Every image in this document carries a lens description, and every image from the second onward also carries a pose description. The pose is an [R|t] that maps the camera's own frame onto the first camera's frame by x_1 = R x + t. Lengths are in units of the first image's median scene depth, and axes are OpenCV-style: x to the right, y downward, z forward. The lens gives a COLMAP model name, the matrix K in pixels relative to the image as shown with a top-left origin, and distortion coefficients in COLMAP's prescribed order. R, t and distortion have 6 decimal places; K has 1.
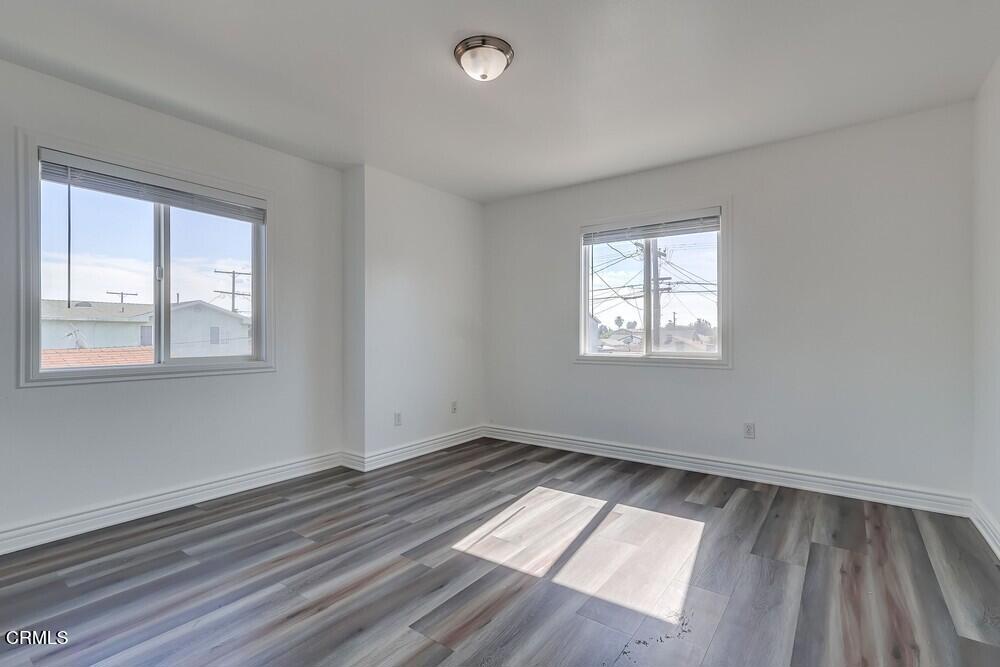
lens RADIAL K [[467.6, 0, 497.4], [0, 467.6, 333.0], [0, 0, 1]] dist [0.018804, -0.000029]
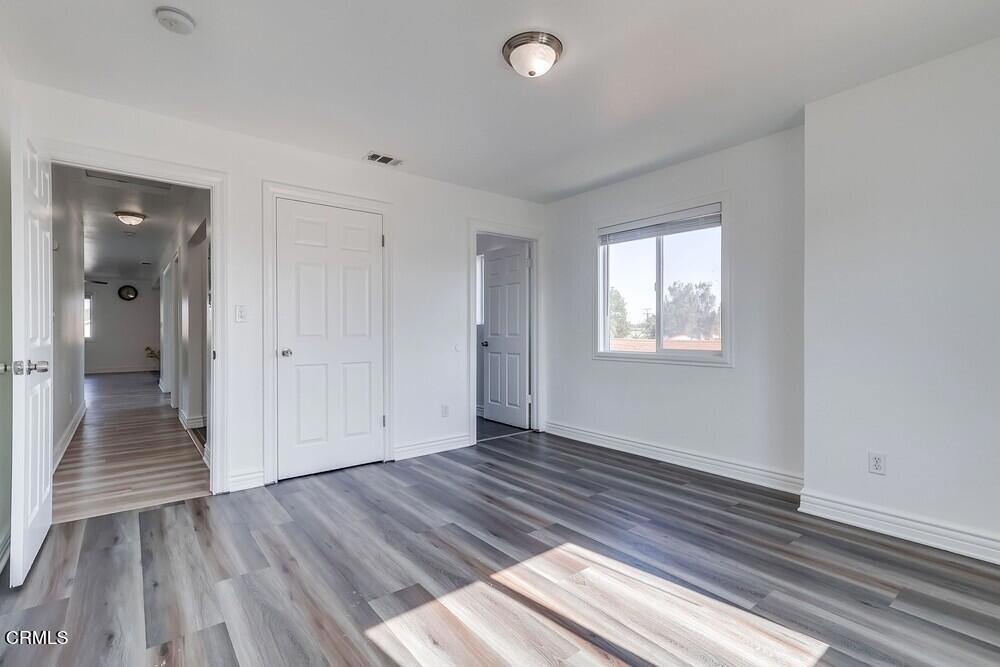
lens RADIAL K [[467.6, 0, 497.4], [0, 467.6, 333.0], [0, 0, 1]] dist [0.018804, -0.000029]
pose [[-0.261843, 0.003650, -0.965104, 0.728160], [0.006377, 0.999978, 0.002052, 0.002683], [0.965089, -0.005618, -0.261860, 0.904615]]
